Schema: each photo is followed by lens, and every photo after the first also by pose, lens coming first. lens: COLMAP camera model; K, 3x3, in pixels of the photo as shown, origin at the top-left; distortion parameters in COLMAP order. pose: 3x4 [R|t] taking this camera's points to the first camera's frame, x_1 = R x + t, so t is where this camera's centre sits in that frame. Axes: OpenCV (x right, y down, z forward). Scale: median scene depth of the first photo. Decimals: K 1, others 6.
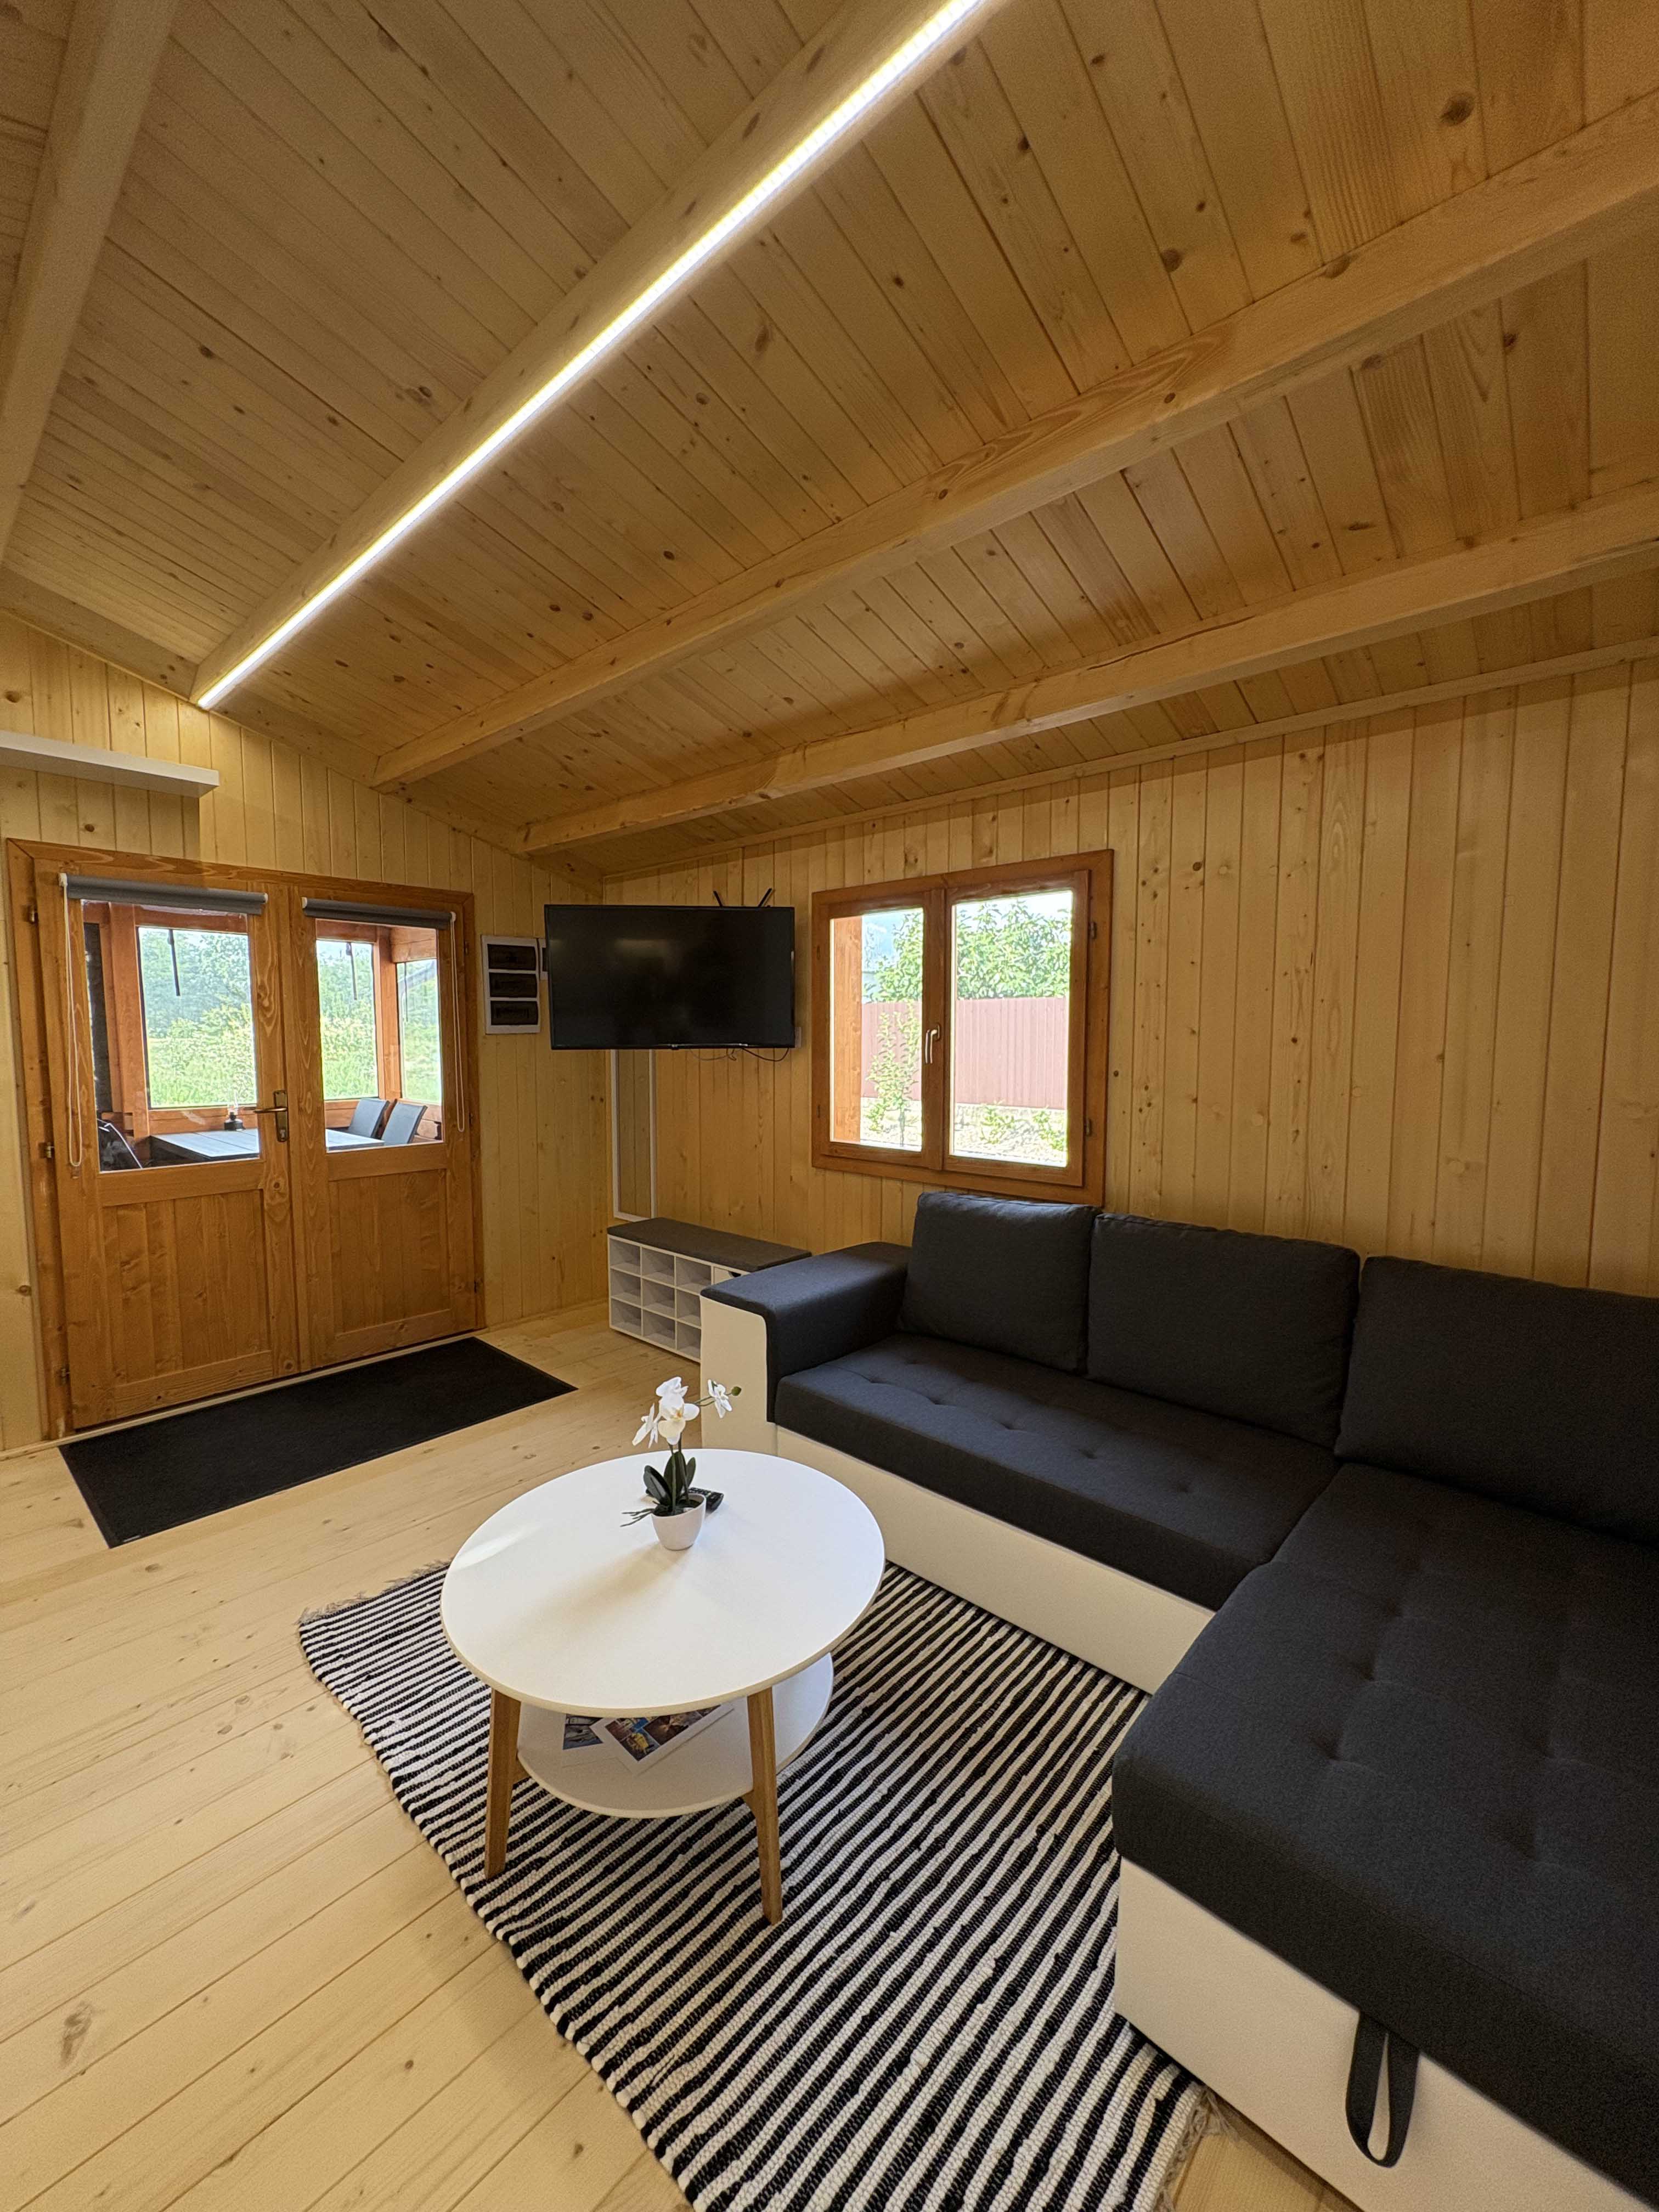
lens RADIAL K [[884.7, 0, 829.5], [0, 884.7, 1106.0], [0, 0, 1]] dist [-0.001137, 0.000044]
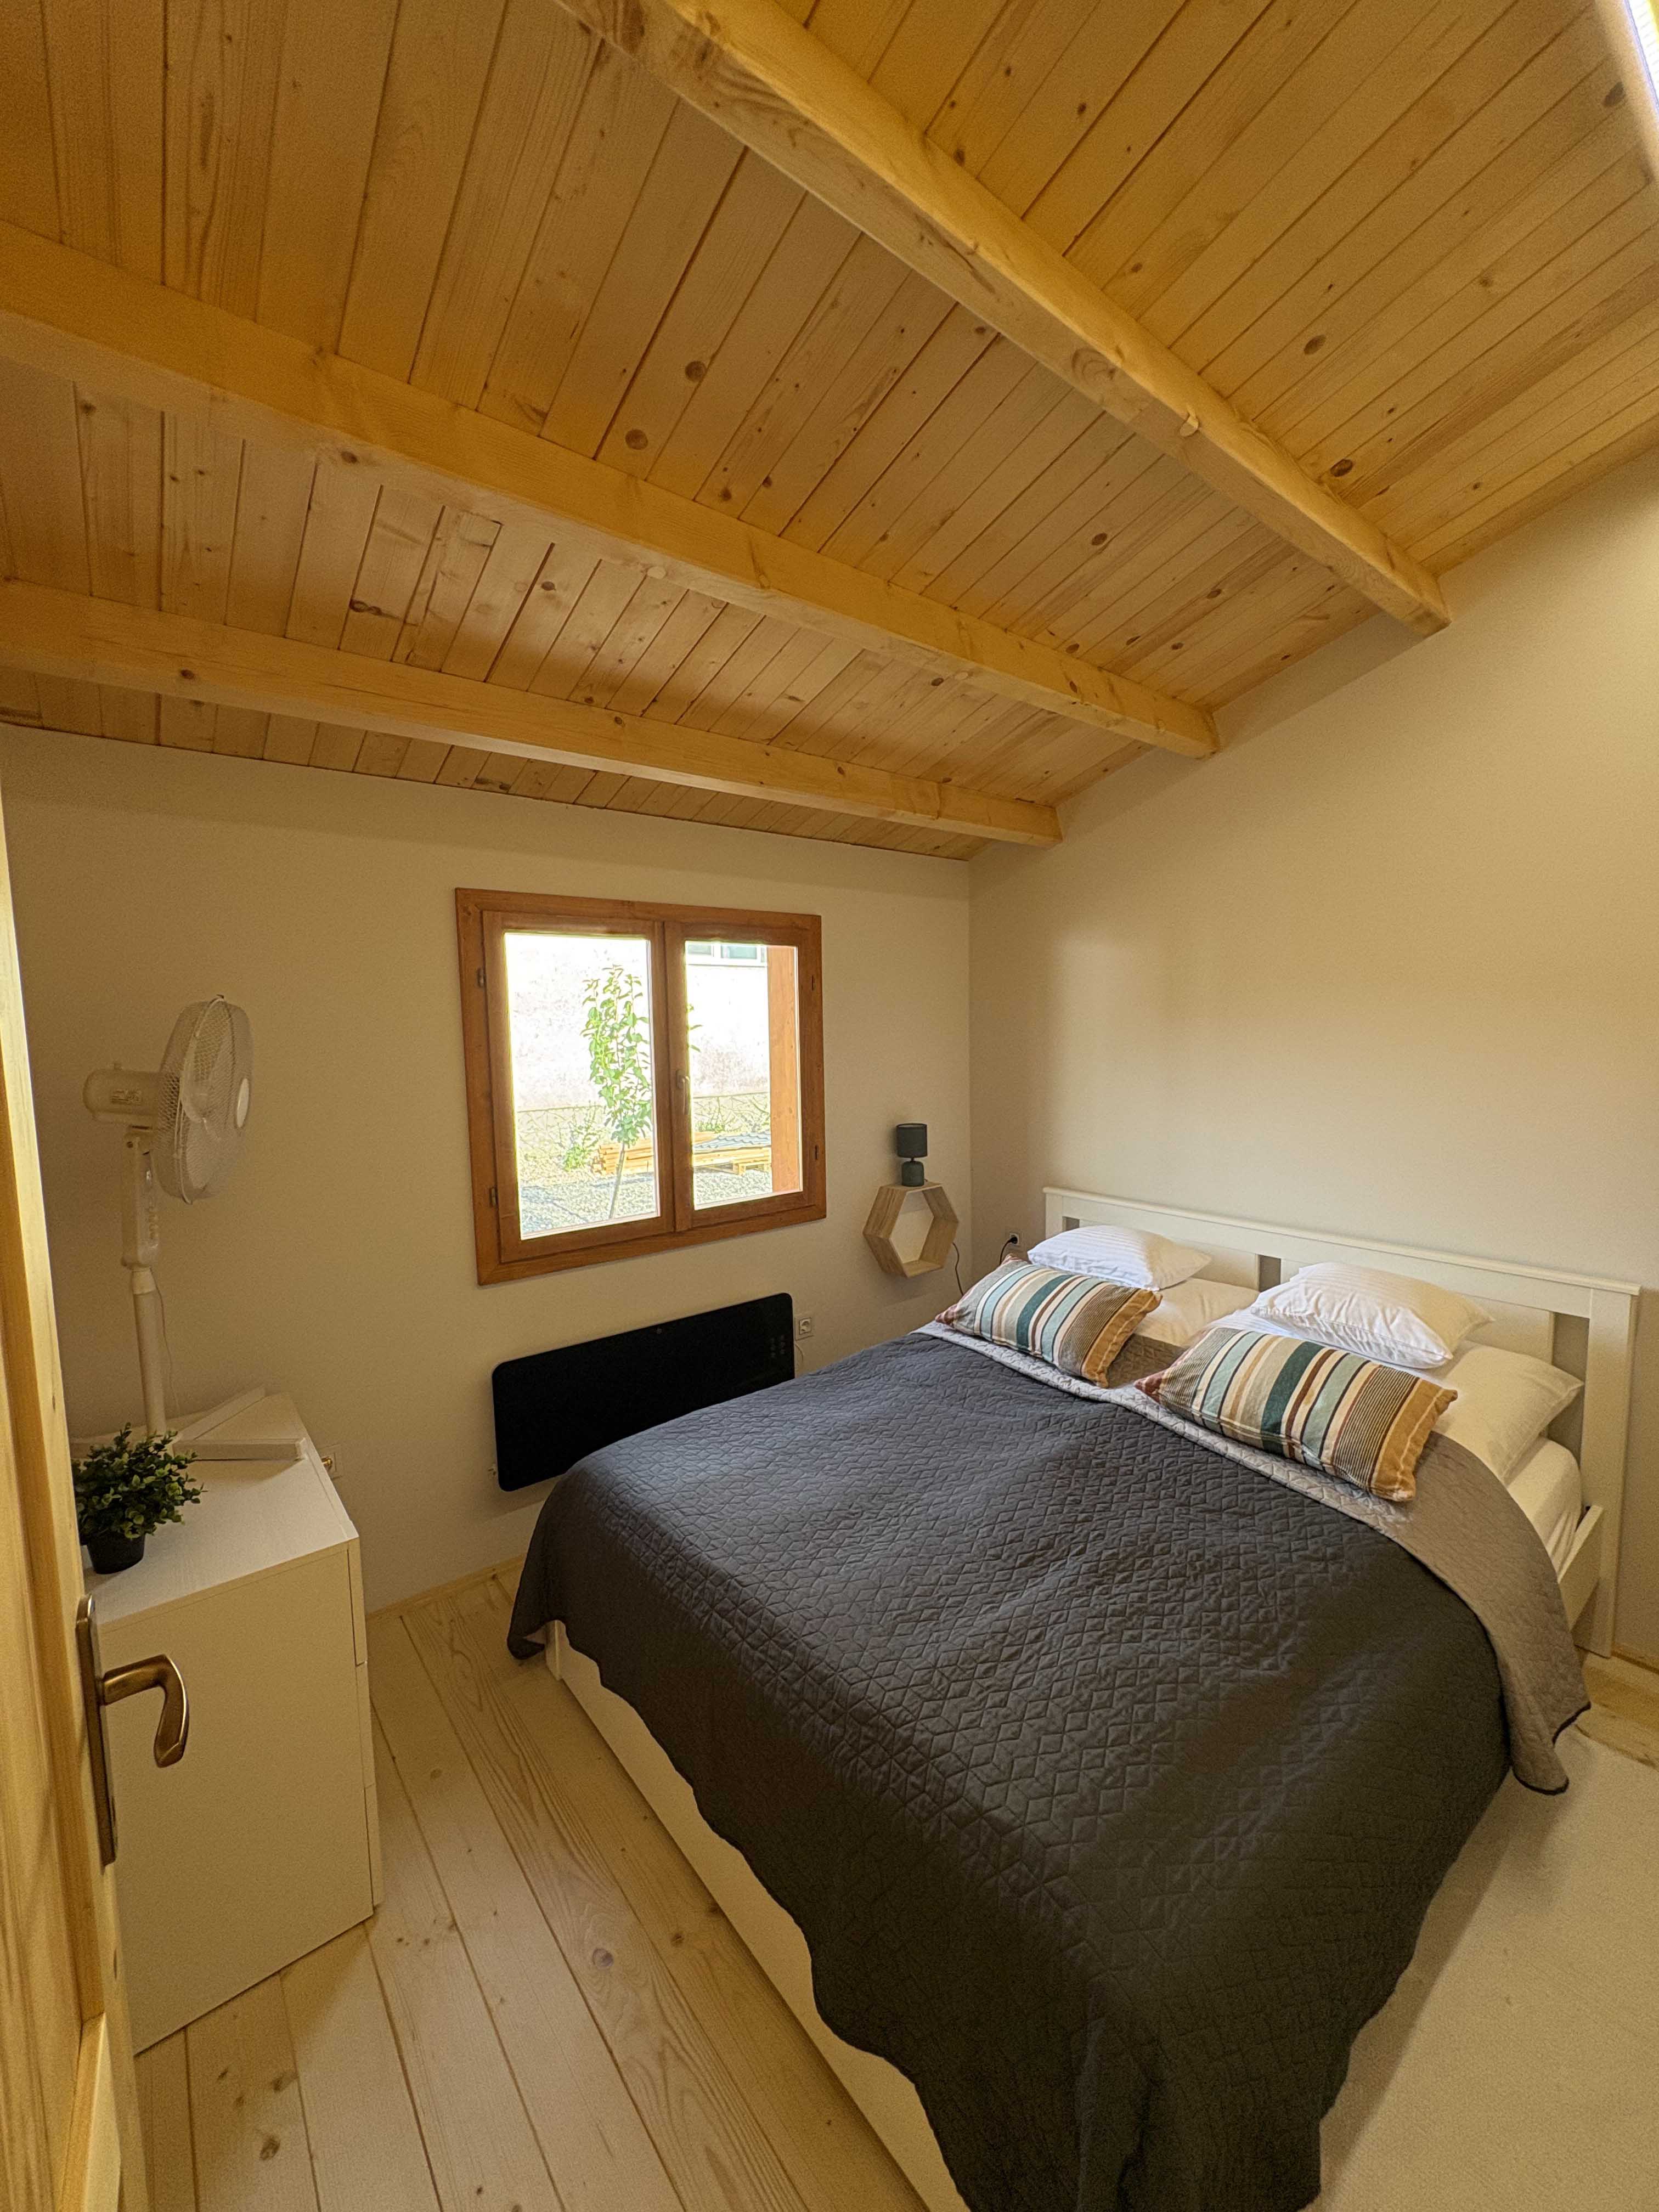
lens RADIAL K [[884.7, 0, 829.5], [0, 884.7, 1106.0], [0, 0, 1]] dist [-0.001137, 0.000044]
pose [[0.152266, -0.057308, 0.986677, -0.749415], [0.150446, 0.988028, 0.034169, -0.062241], [-0.976822, 0.143239, 0.159065, 0.707652]]
